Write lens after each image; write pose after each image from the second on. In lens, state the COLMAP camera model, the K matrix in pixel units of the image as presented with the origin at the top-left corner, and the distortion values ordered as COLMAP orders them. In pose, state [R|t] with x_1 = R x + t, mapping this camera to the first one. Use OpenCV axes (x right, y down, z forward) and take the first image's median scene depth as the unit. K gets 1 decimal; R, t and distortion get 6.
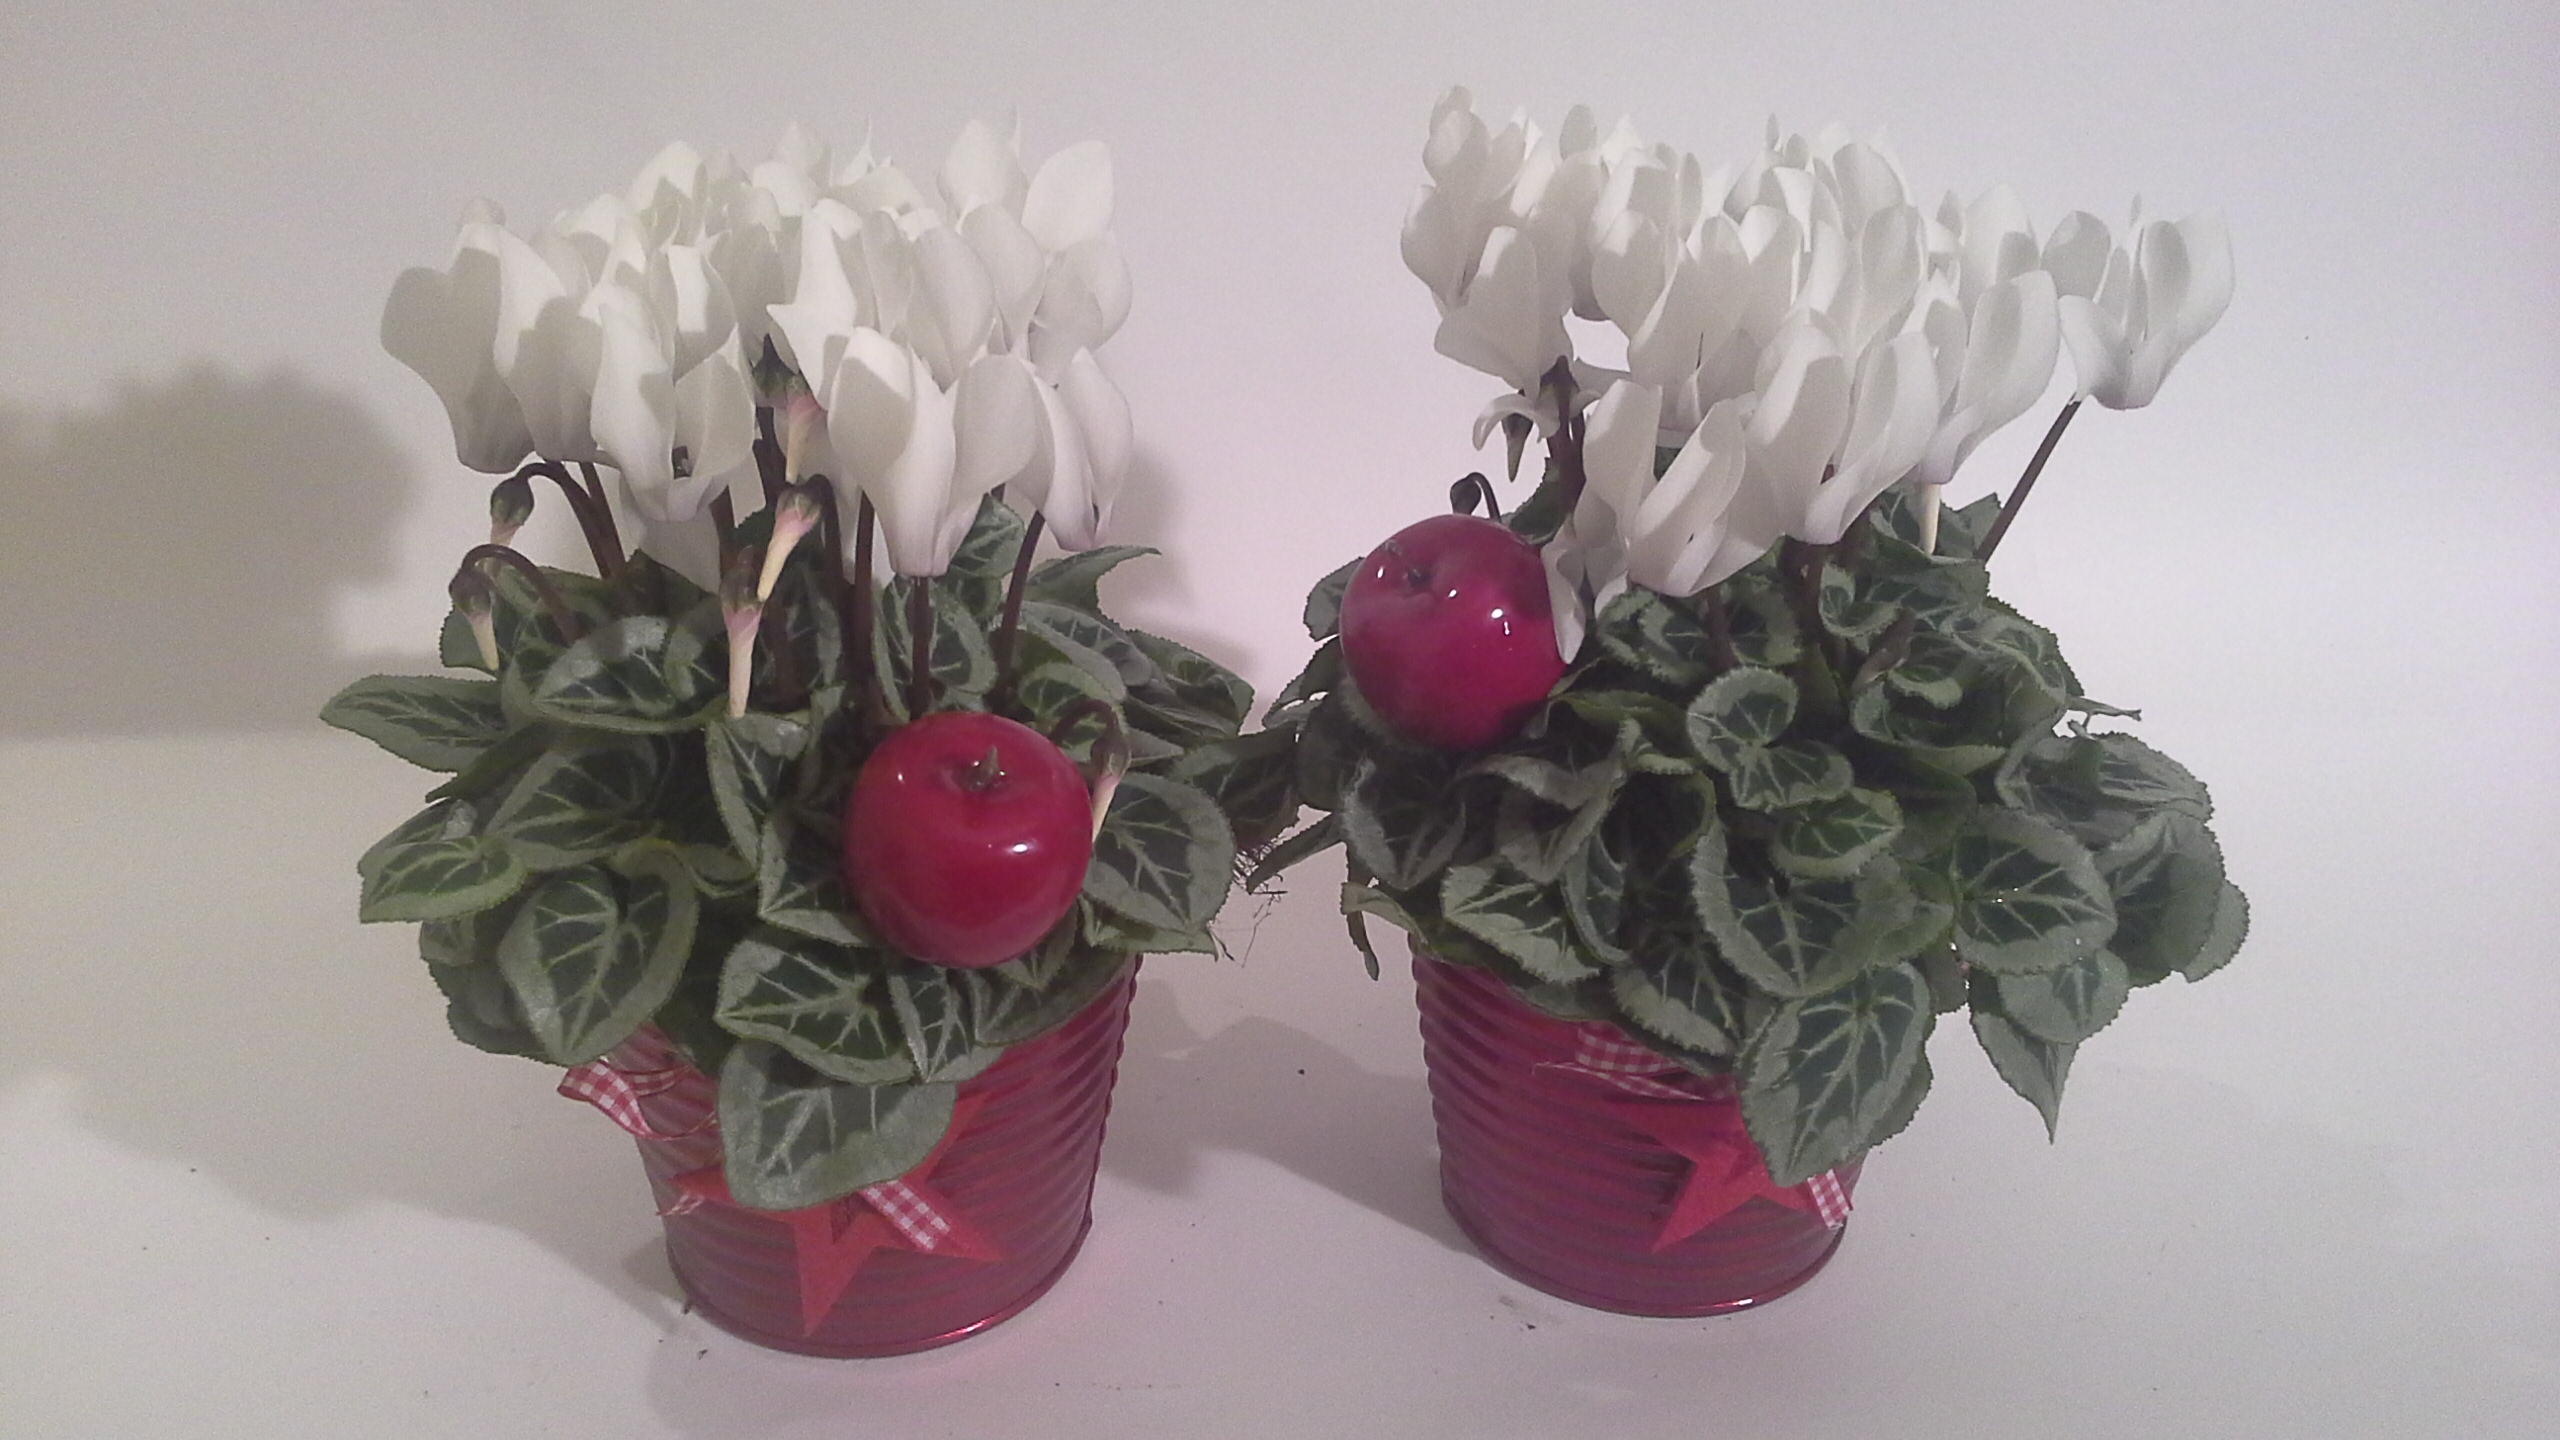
lens RADIAL K [[2394.7, 0, 1280.0], [0, 2394.7, 720.0], [0, 0, 1]] dist [0.125317, -0.246167]
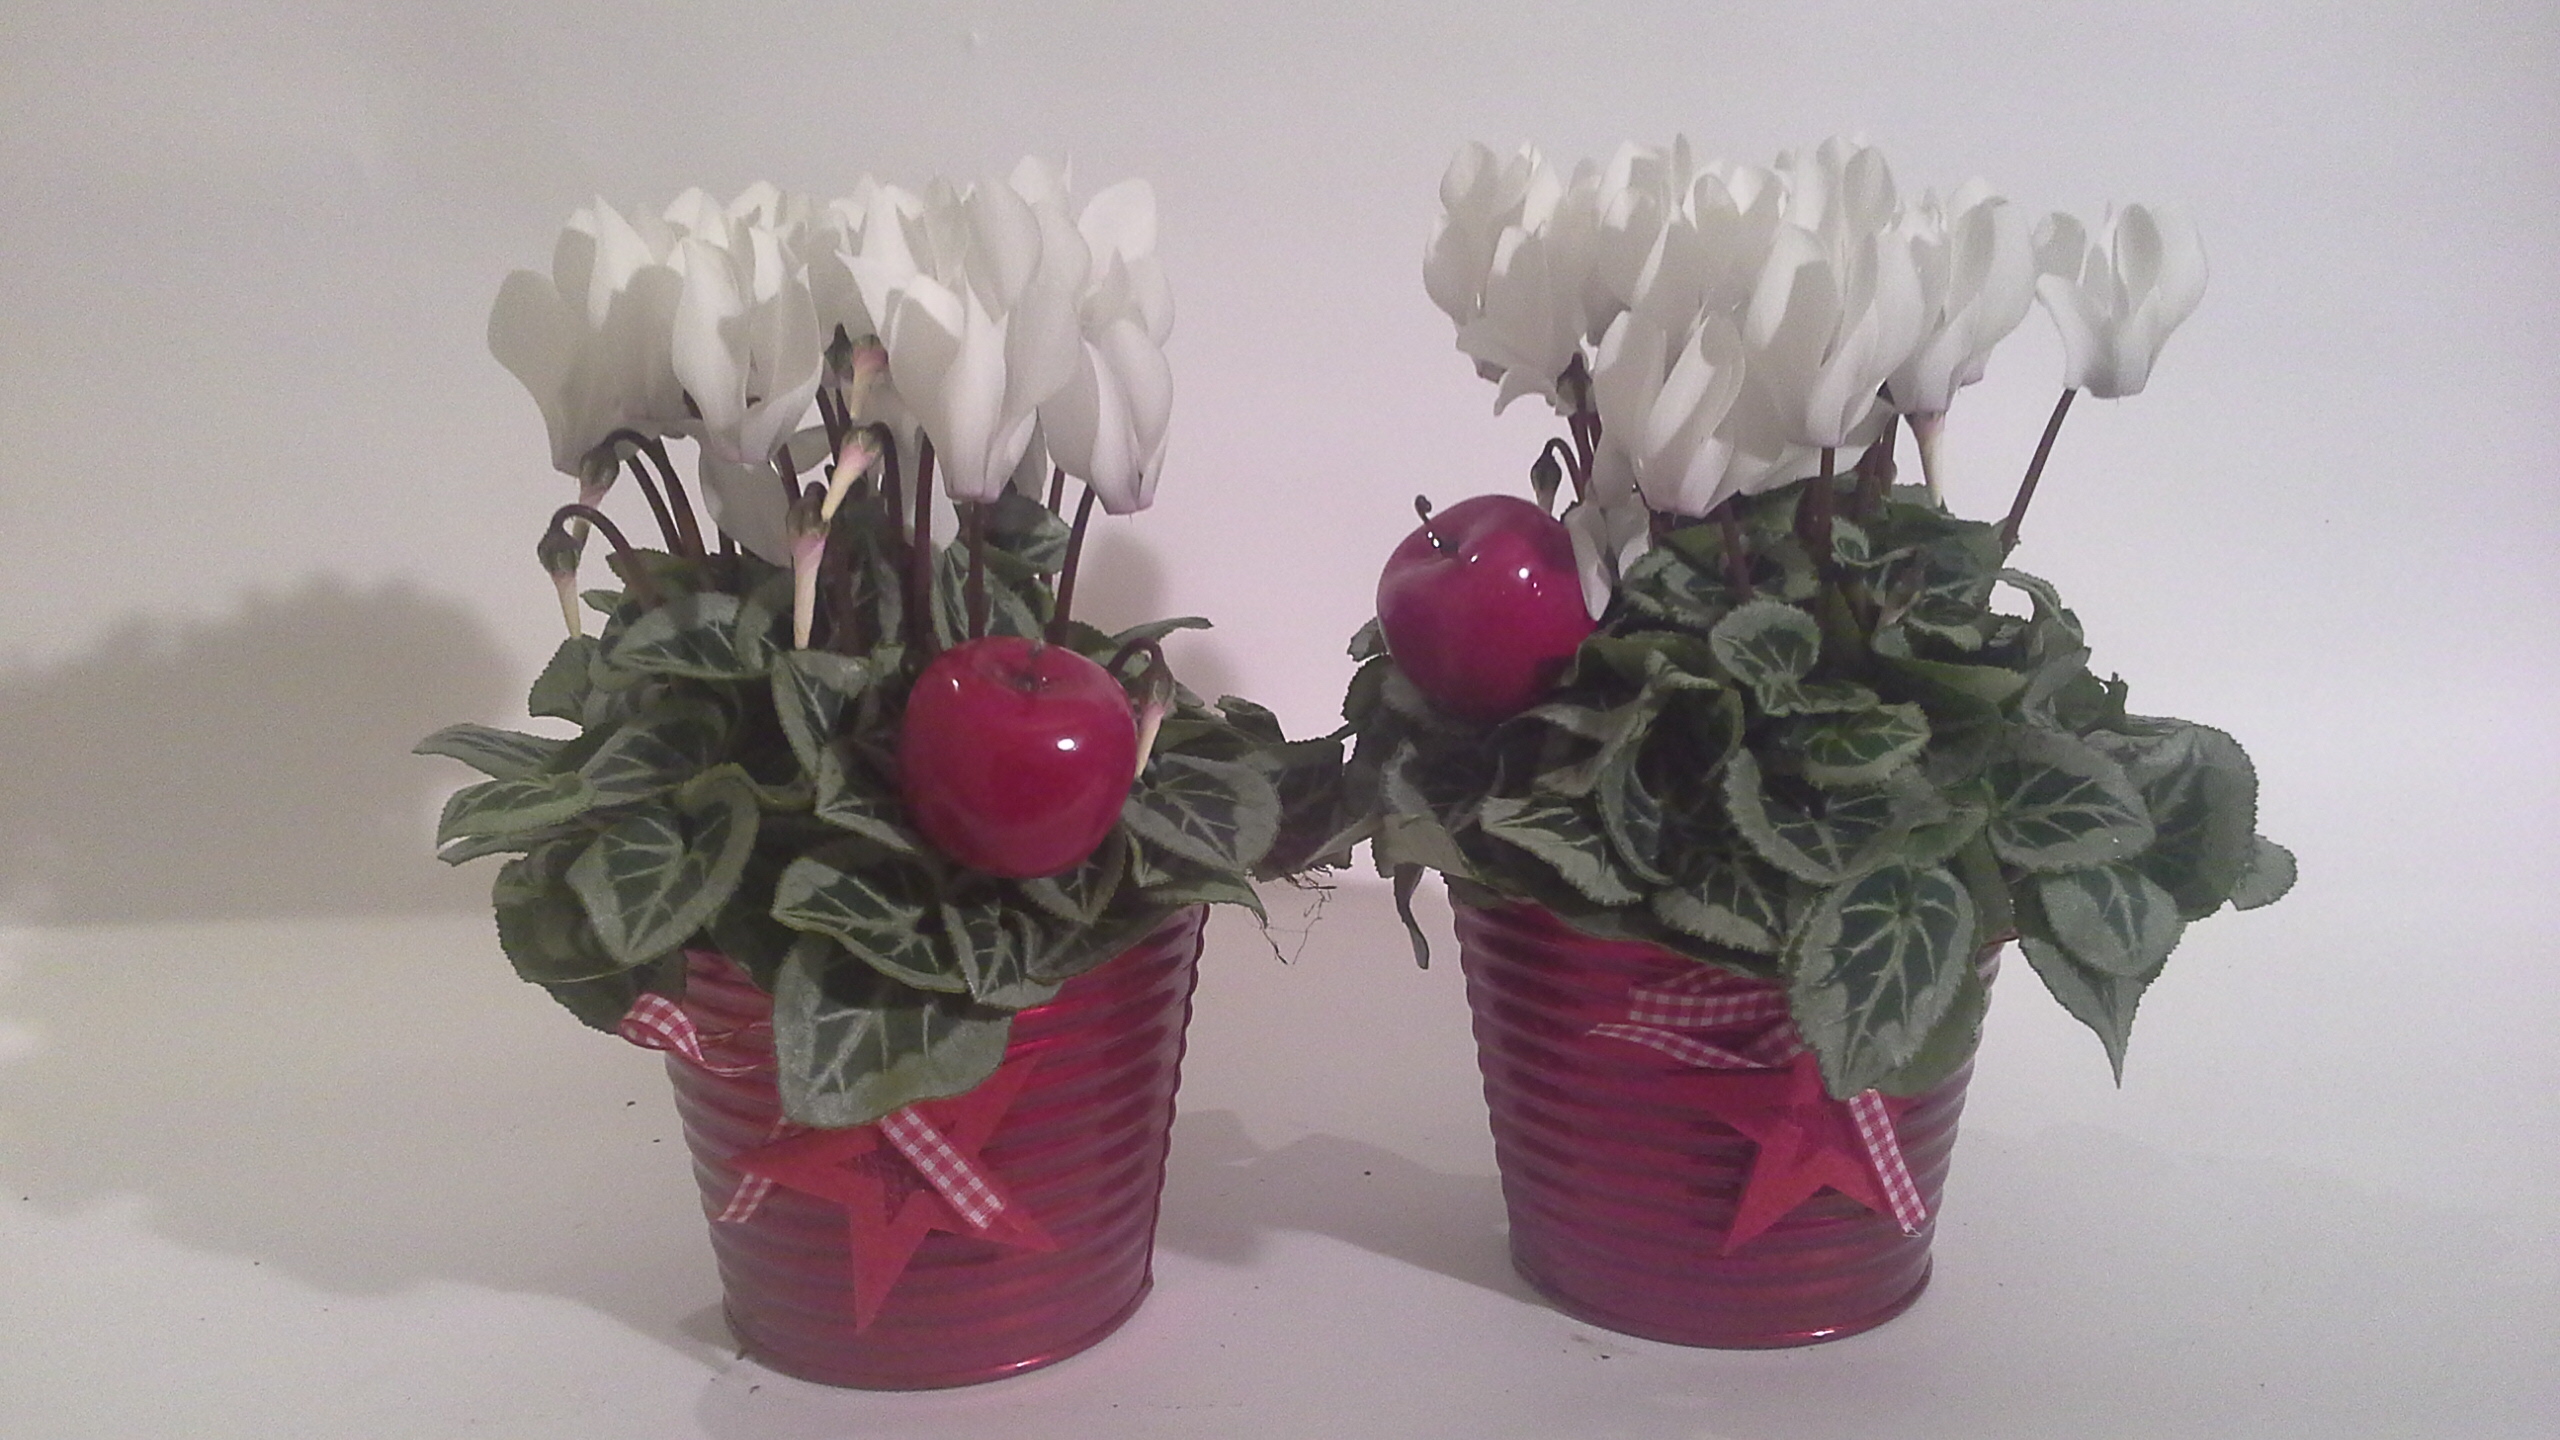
lens RADIAL K [[2394.7, 0, 1280.0], [0, 2394.7, 720.0], [0, 0, 1]] dist [0.125317, -0.246167]
pose [[0.998825, -0.031771, -0.036588, 0.020587], [0.022140, 0.970856, -0.238640, 0.273042], [0.043104, 0.237549, 0.970419, -0.004840]]
